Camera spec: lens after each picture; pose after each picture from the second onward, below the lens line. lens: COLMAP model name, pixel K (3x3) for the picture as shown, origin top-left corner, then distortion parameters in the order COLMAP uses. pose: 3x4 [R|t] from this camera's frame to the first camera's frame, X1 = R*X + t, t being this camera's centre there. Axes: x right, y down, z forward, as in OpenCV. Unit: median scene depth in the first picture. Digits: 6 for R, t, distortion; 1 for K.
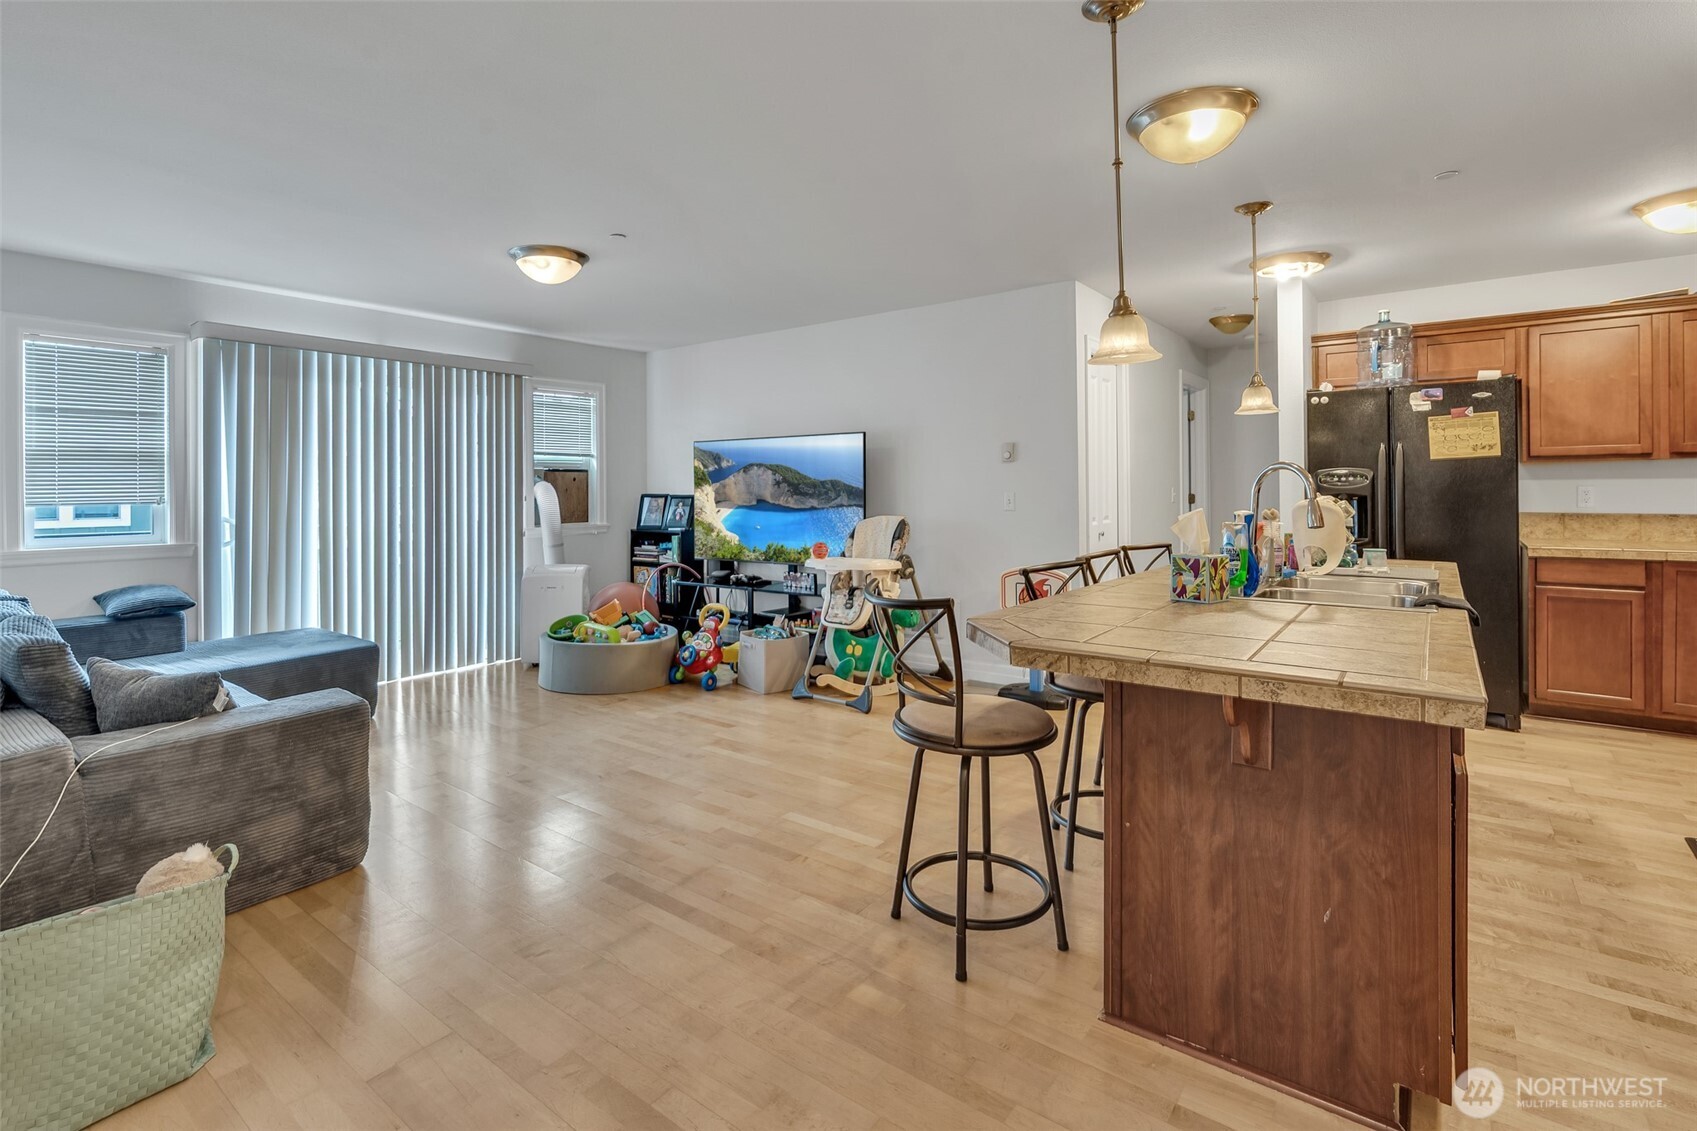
lens RADIAL K [[789.2, 0, 829.0], [0, 789.2, 479.1], [0, 0, 1]] dist [-0.004057, -0.000770]
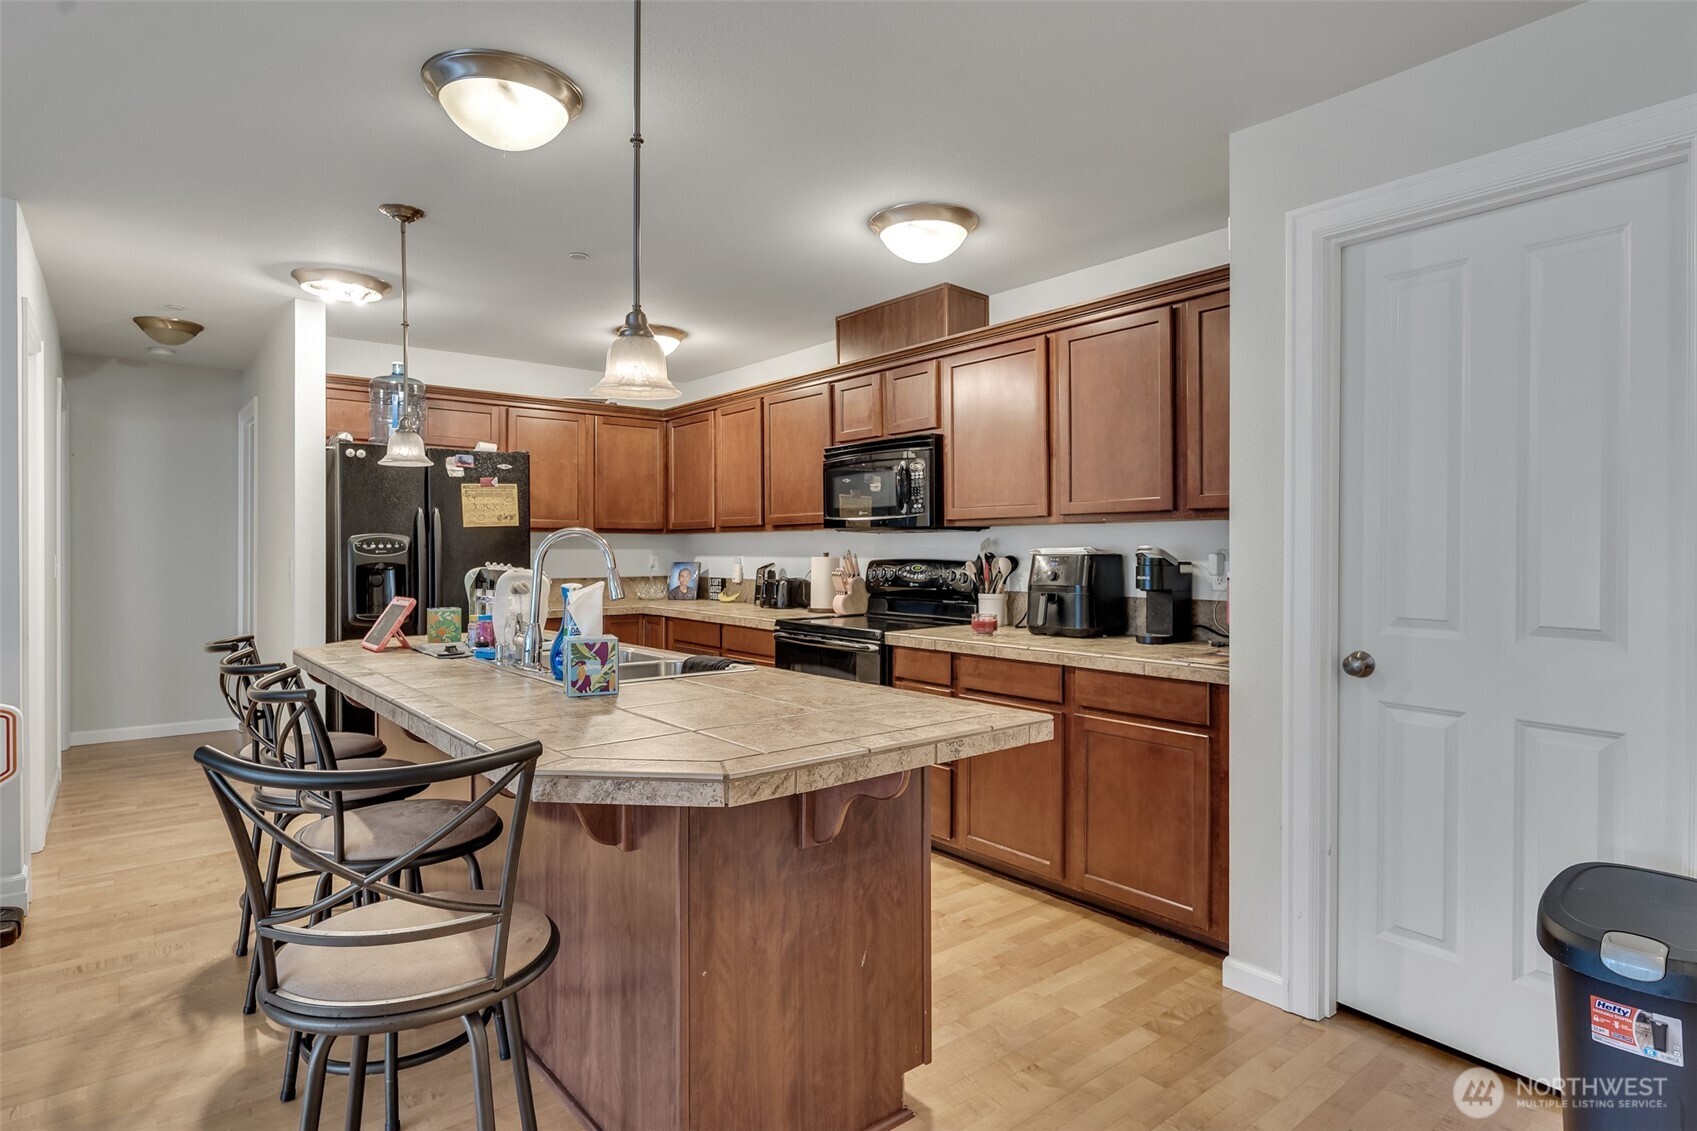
lens RADIAL K [[900.3, 0, 842.3], [0, 900.3, 547.3], [0, 0, 1]] dist [-0.006020, -0.001044]
pose [[0.239198, 0.010658, 0.970912, -0.346087], [-0.012898, 0.999886, -0.007799, 0.004405], [-0.970885, -0.010658, 0.239308, 0.458356]]
